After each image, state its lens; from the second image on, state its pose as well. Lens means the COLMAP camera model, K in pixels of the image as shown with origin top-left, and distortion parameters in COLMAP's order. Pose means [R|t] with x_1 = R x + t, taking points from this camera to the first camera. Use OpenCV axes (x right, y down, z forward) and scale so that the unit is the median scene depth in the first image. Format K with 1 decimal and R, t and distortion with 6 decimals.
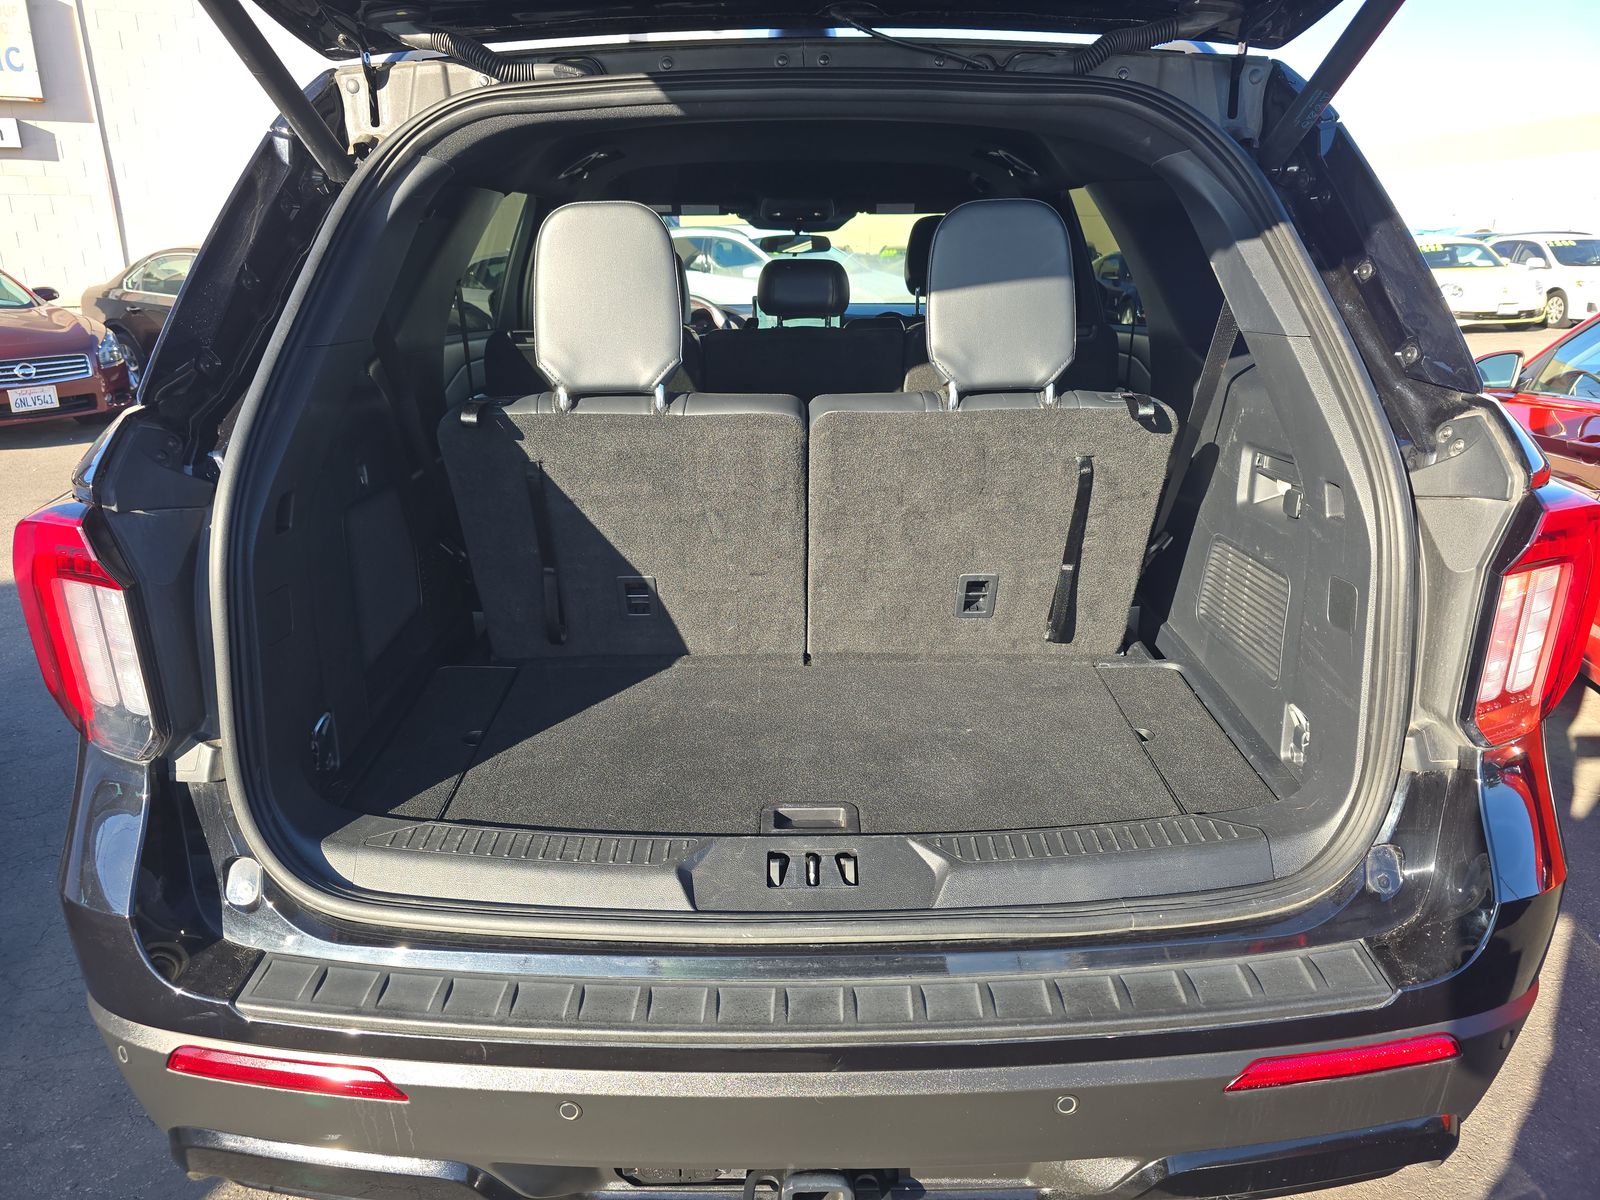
lens RADIAL K [[1071.1, 0, 800.0], [0, 1071.1, 600.0], [0, 0, 1]] dist [-0.000271, -0.000168]
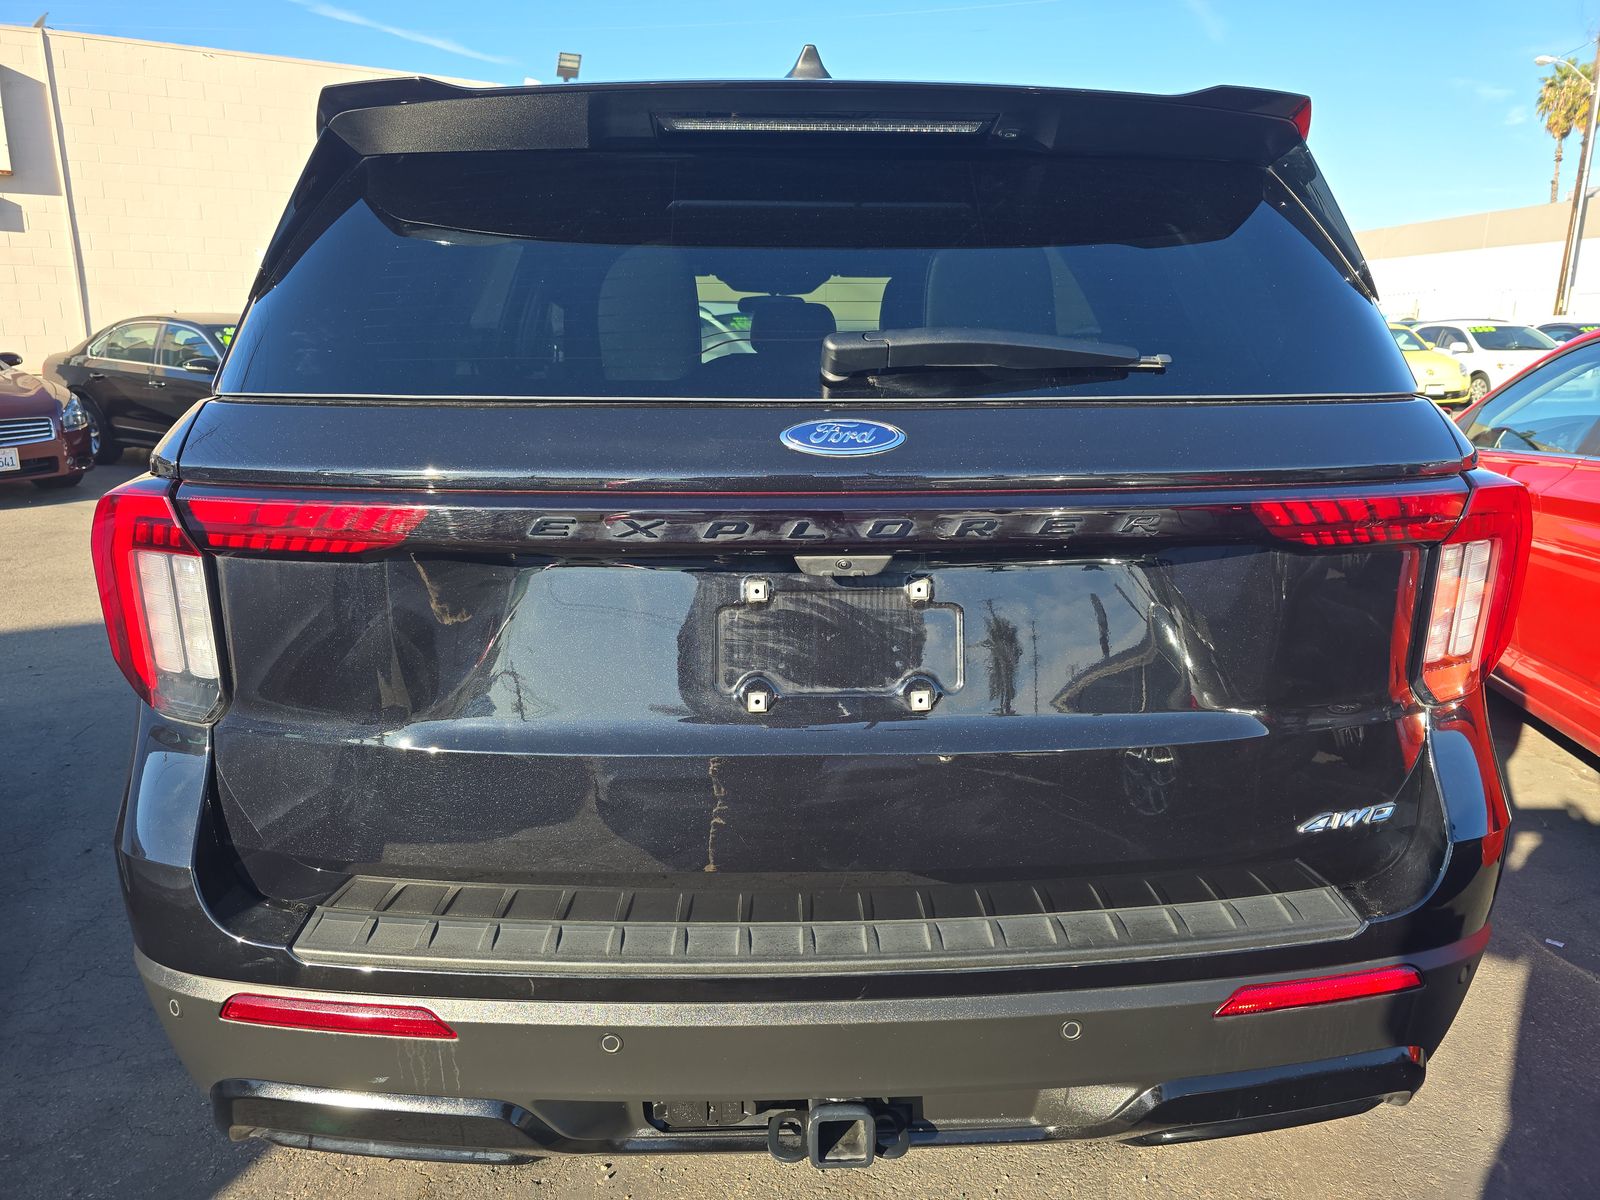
lens RADIAL K [[1068.0, 0, 800.0], [0, 1068.0, 600.0], [0, 0, 1]] dist [0.004311, -0.002844]
pose [[0.999171, -0.000943, 0.040689, -0.066305], [0.003785, 0.997553, -0.069811, 0.105041], [-0.040524, 0.069908, 0.996730, -0.094791]]
